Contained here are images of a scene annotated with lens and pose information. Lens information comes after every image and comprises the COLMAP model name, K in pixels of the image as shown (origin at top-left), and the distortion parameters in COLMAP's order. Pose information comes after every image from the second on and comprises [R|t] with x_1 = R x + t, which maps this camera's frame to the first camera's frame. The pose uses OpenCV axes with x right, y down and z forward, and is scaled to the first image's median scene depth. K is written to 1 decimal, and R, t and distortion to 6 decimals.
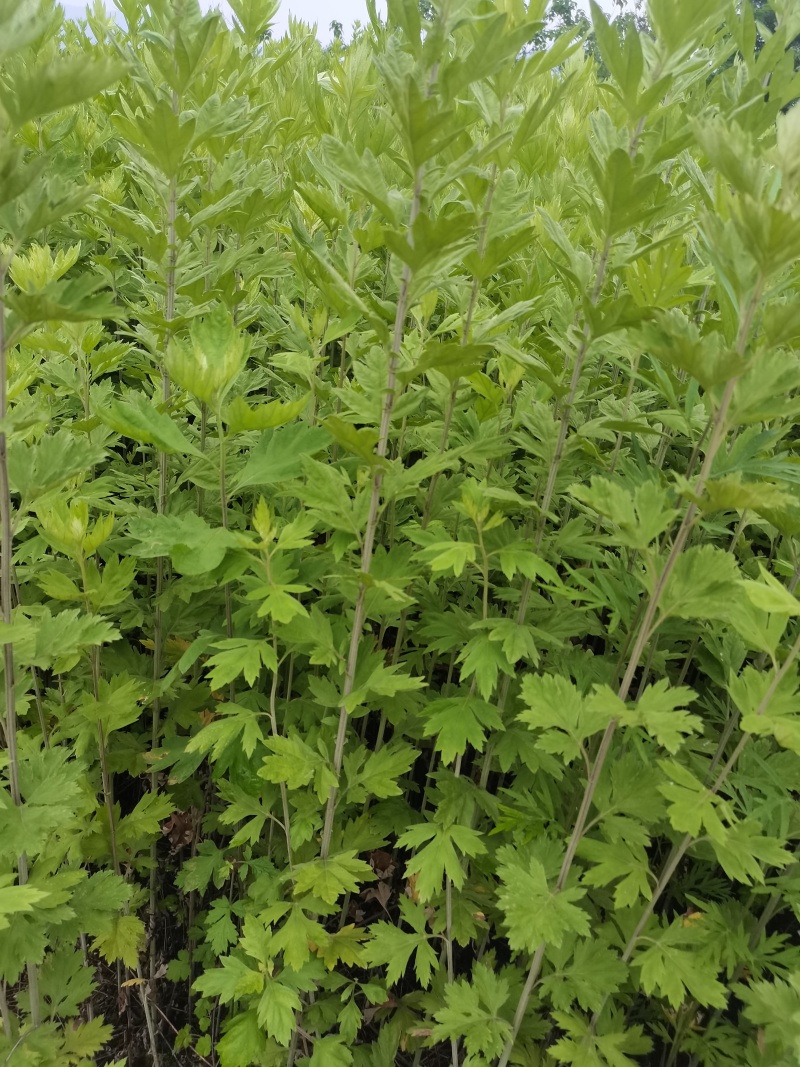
lens RADIAL K [[889.7, 0, 400.0], [0, 889.7, 533.5], [0, 0, 1]] dist [-0.126865, -0.012143]
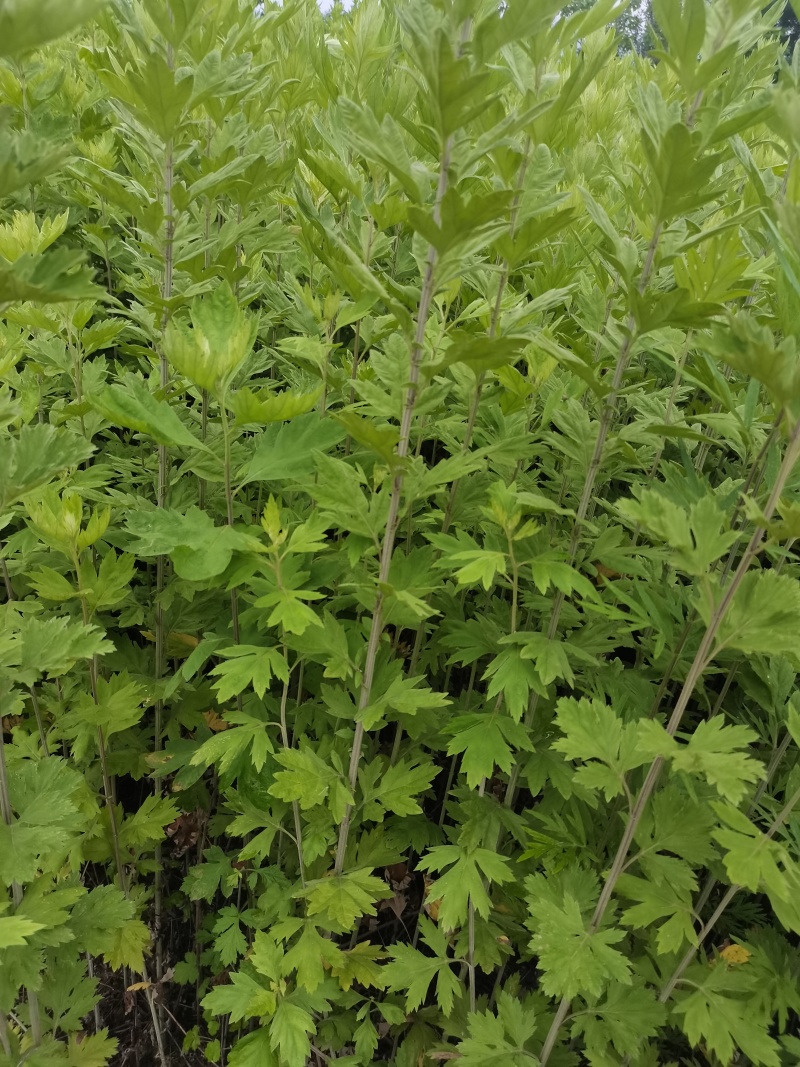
lens RADIAL K [[812.5, 0, 400.0], [0, 812.5, 533.5], [0, 0, 1]] dist [-0.103676, 0.000471]
pose [[0.999513, 0.003887, 0.030965, -0.047799], [-0.005956, 0.997734, 0.067016, -0.061488], [-0.030634, -0.067167, 0.997271, 0.148429]]
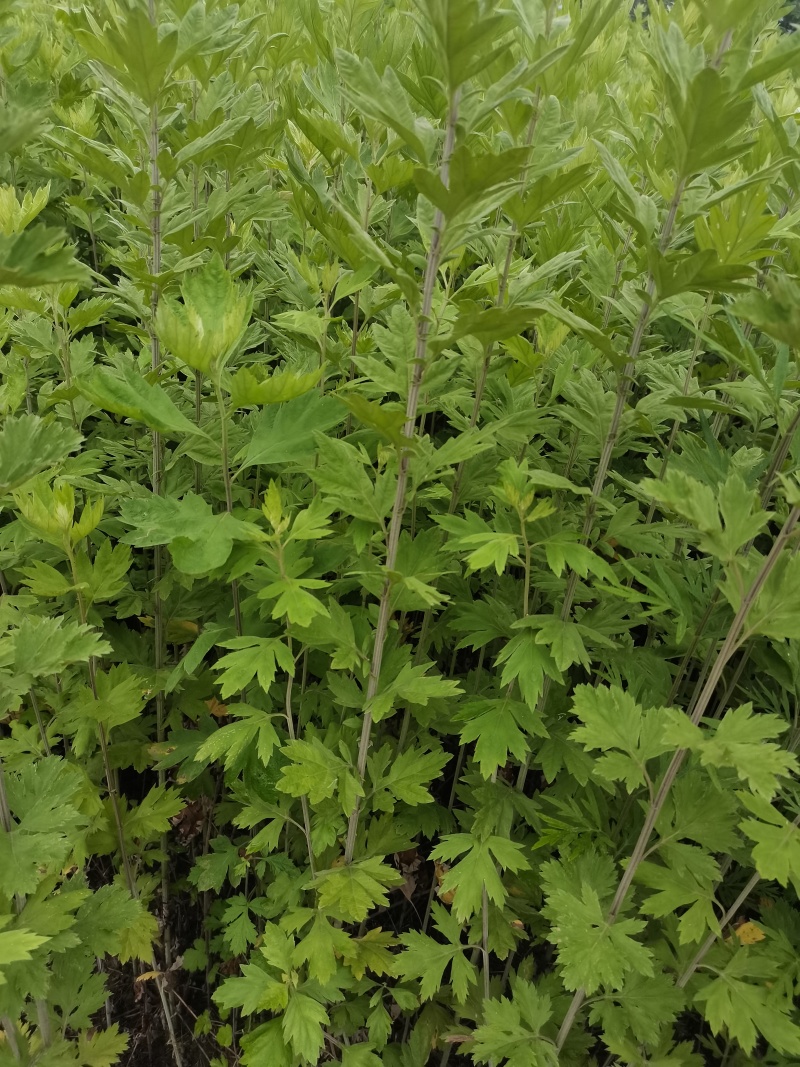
lens RADIAL K [[821.4, 0, 384.1], [0, 821.4, 544.3], [0, 0, 1]] dist [-0.102375, 0.002259]
pose [[0.999747, -0.018066, 0.013415, -0.054969], [0.016396, 0.993157, 0.115630, -0.070763], [-0.015412, -0.115381, 0.993202, 0.178174]]
